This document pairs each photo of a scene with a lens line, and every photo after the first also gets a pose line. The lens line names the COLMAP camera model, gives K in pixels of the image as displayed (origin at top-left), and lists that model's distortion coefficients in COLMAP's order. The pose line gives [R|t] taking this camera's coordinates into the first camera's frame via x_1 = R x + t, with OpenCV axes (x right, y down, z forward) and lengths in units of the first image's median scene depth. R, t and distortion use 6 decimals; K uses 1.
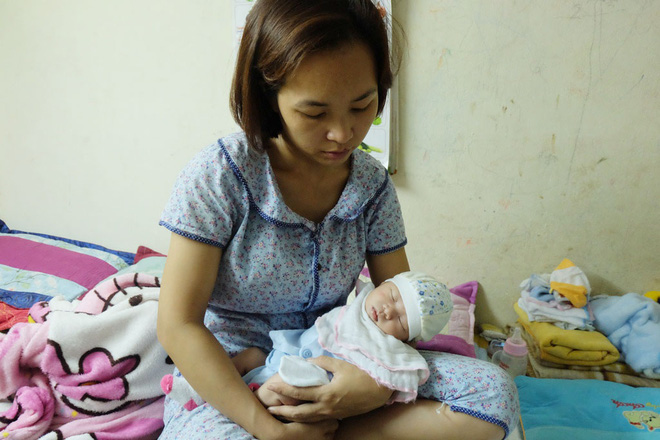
lens RADIAL K [[497.4, 0, 332.0], [0, 497.4, 213.9], [0, 0, 1]] dist [0.043557, -0.022314]
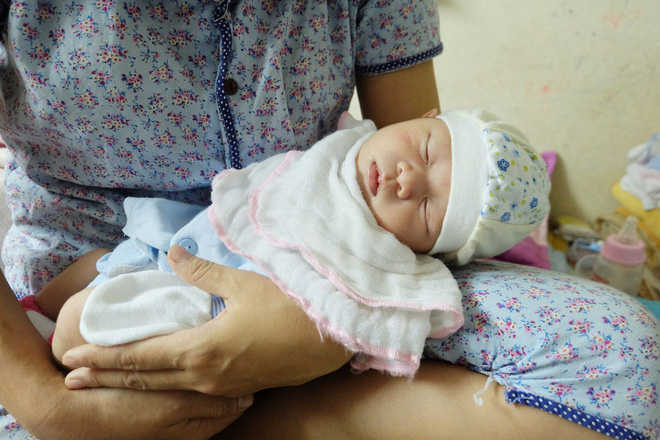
lens RADIAL K [[497.4, 0, 332.3], [0, 497.4, 219.7], [0, 0, 1]] dist [0.043557, -0.022314]
pose [[0.994515, 0.000120, -0.104594, 0.086093], [0.020827, 0.979747, 0.199155, 0.102082], [0.102499, -0.200241, 0.974370, 0.383091]]
